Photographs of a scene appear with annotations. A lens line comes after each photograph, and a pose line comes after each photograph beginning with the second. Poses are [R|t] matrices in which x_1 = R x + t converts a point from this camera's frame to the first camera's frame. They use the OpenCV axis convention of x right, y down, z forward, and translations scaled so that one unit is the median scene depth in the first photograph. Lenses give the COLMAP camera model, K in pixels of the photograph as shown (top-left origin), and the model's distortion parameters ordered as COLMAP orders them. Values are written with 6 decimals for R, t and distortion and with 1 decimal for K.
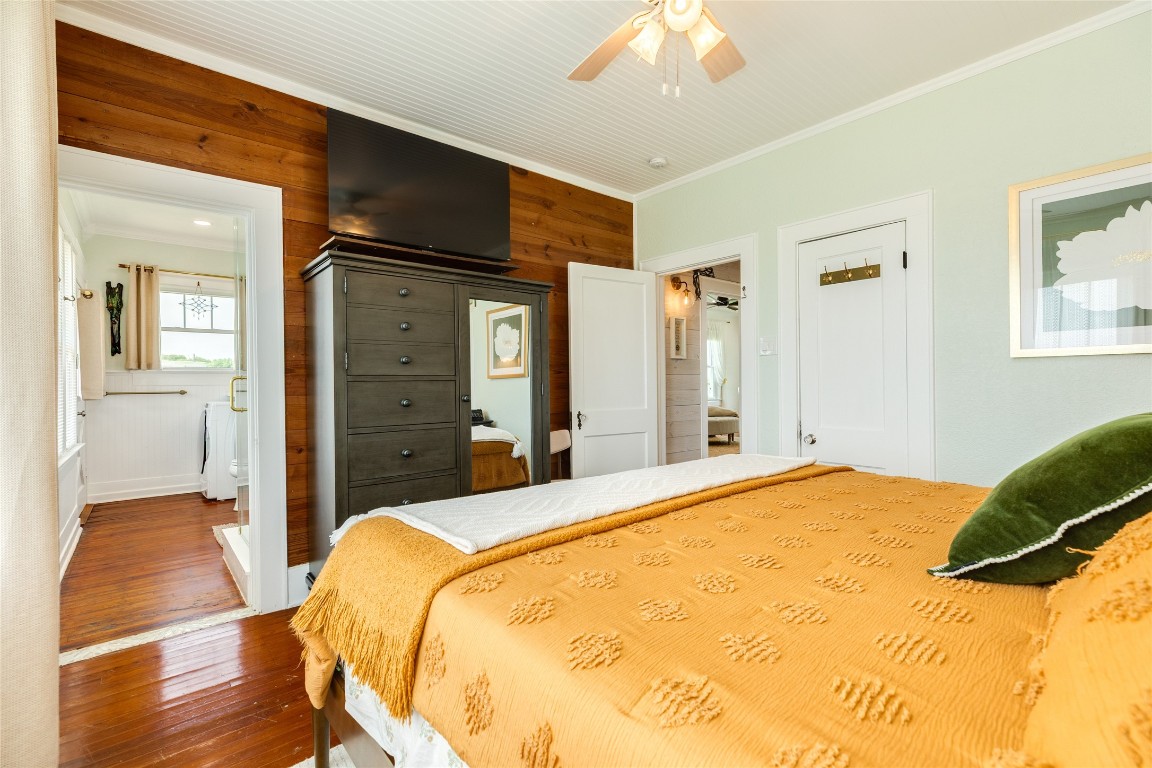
lens RADIAL K [[512.2, 0, 576.0], [0, 512.2, 384.0], [0, 0, 1]] dist [0.001803, -0.000187]
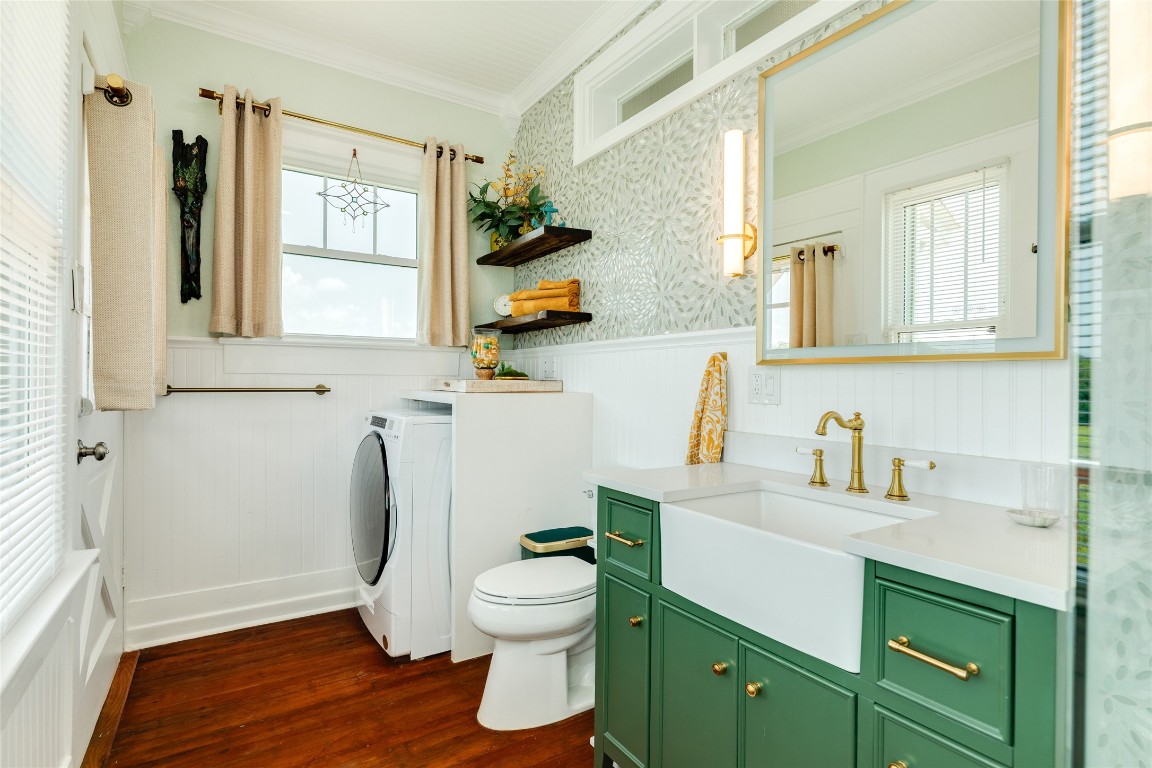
lens RADIAL K [[549.7, 0, 576.0], [0, 549.7, 384.0], [0, 0, 1]] dist [-0.009416, -0.000112]
pose [[0.990946, 0.013467, -0.133587, -0.512895], [-0.013324, 0.999909, 0.001961, 0.007734], [0.133602, -0.000164, 0.991035, 0.586719]]
